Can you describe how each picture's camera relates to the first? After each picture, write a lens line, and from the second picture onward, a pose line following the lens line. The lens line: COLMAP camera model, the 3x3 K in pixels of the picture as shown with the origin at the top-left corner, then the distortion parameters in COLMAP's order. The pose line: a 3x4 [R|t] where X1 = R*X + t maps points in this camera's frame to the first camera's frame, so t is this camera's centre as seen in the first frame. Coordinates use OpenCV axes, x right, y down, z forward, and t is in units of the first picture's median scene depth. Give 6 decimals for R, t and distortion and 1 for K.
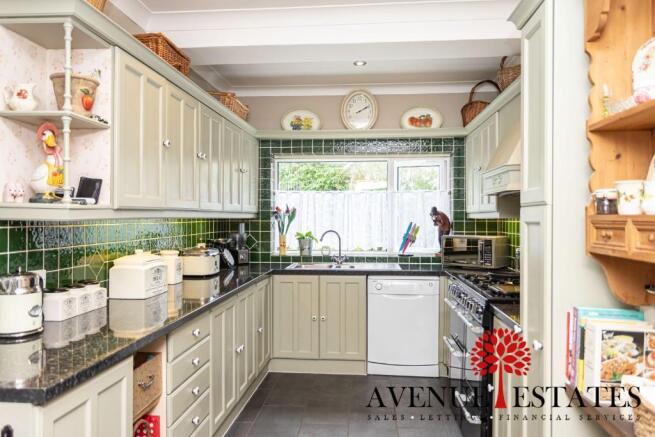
lens RADIAL K [[473.7, 0, 328.7], [0, 473.7, 217.2], [0, 0, 1]] dist [0.012455, -0.000023]
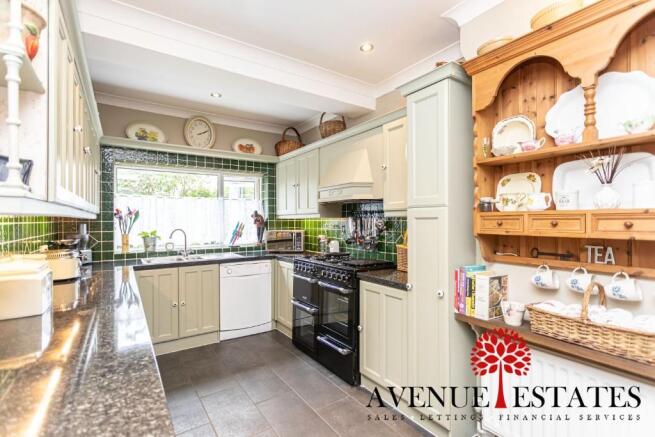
lens RADIAL K [[308.0, 0, 326.9], [0, 308.0, 220.4], [0, 0, 1]] dist [-0.000813, 0.000403]
pose [[0.778439, -0.005010, 0.627700, -0.186856], [0.005318, 0.999985, 0.001386, 0.006916], [-0.627697, 0.002260, 0.778454, 0.155660]]
